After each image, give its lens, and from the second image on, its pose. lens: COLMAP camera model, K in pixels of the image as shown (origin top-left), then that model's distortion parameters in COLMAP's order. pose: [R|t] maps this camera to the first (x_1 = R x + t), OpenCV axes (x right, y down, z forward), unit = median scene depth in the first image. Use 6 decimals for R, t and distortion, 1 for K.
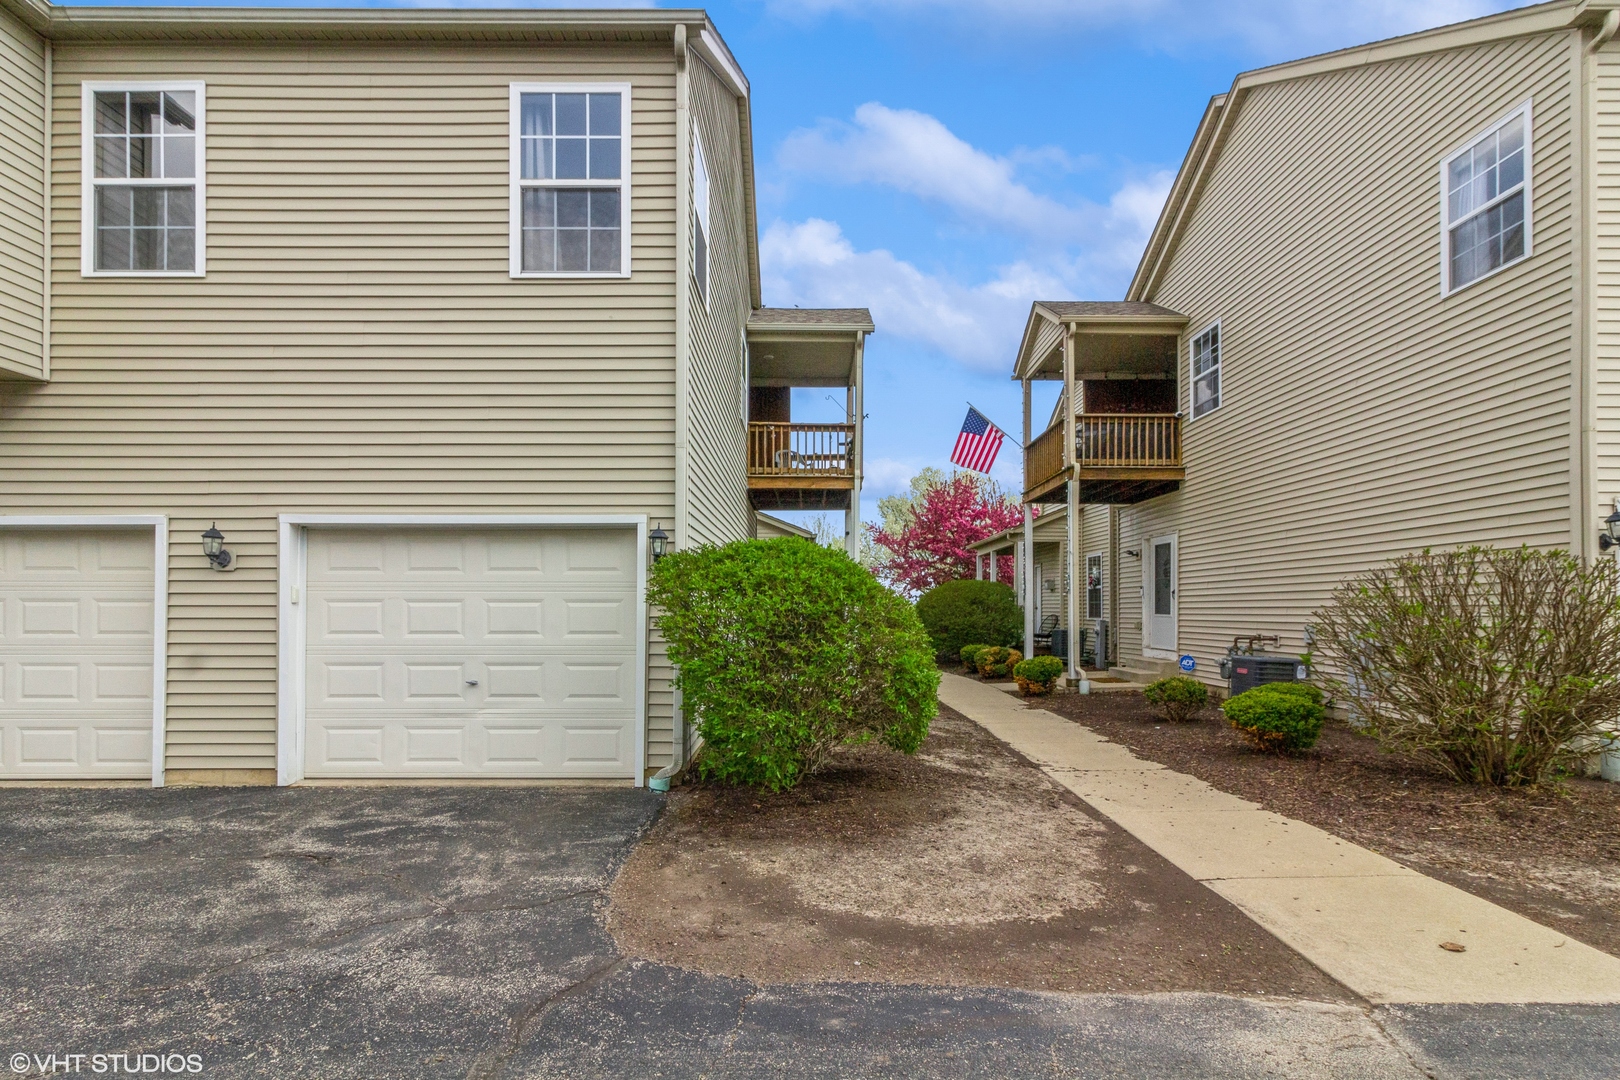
lens RADIAL K [[768.1, 0, 839.5], [0, 768.1, 603.4], [0, 0, 1]] dist [0.010315, -0.001043]
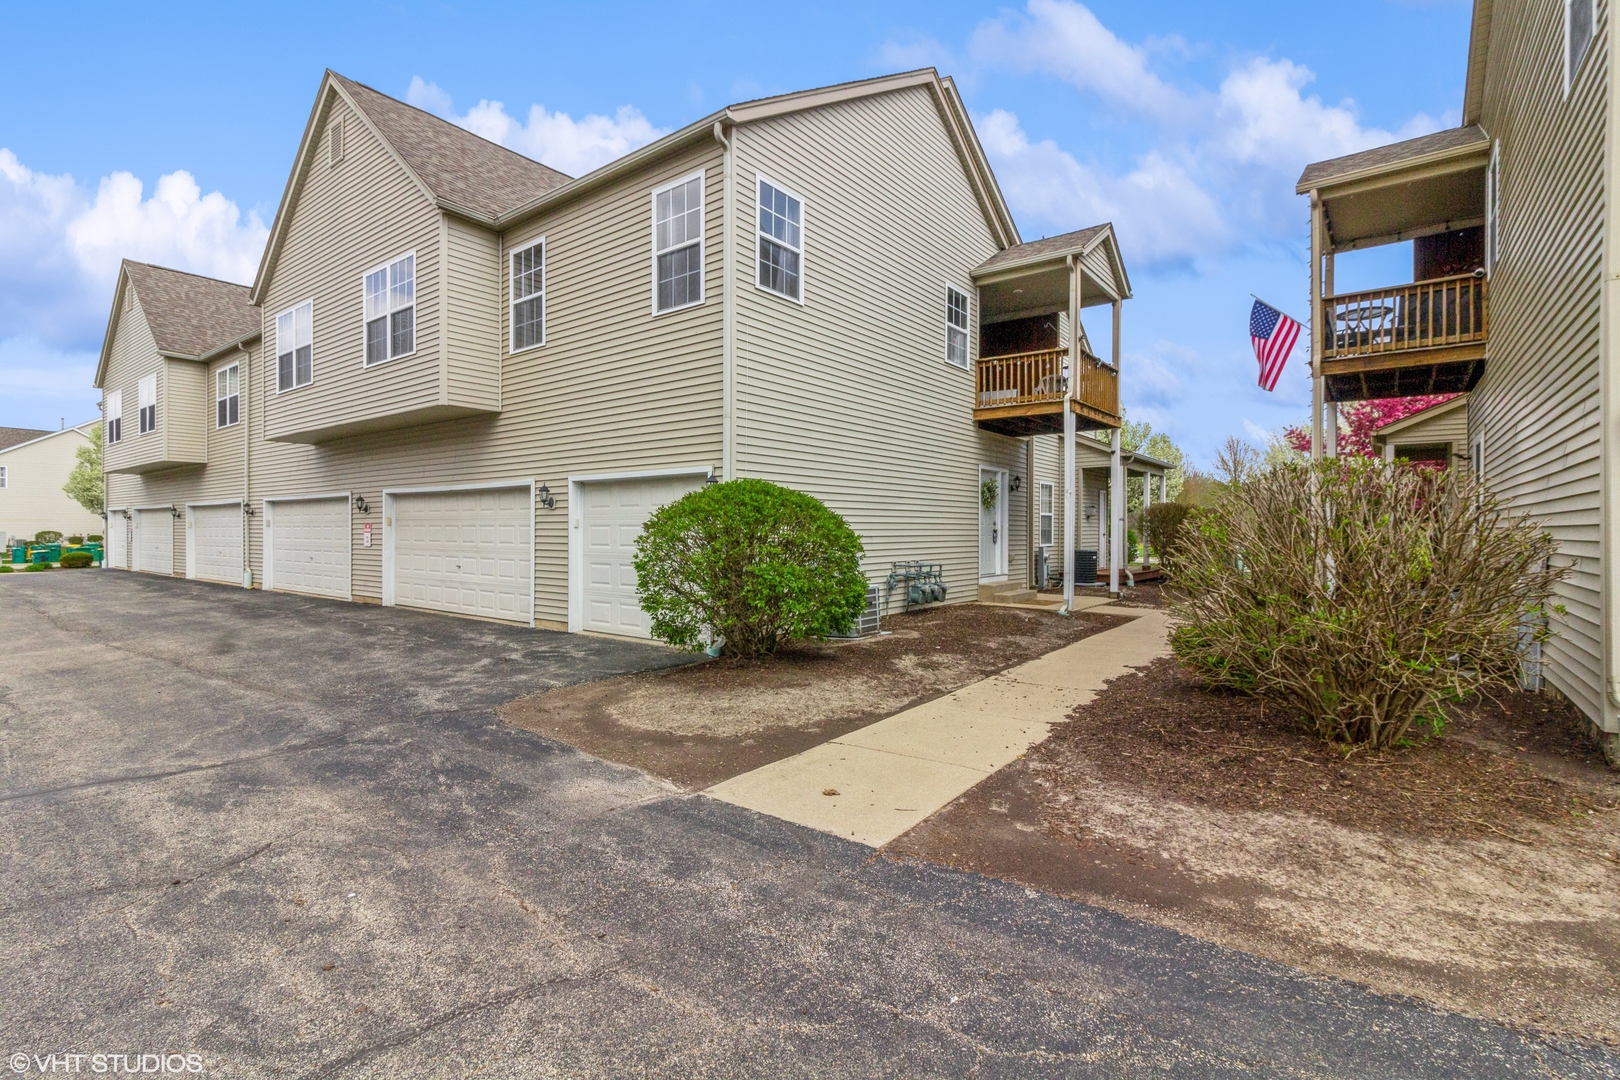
lens RADIAL K [[768.1, 0, 810.0], [0, 768.1, 533.1], [0, 0, 1]] dist [0.010315, -0.001043]
pose [[0.781036, 0.002726, -0.624481, 0.773427], [0.005192, 0.999928, 0.010859, -0.003113], [0.624465, -0.011723, 0.780965, -0.013766]]
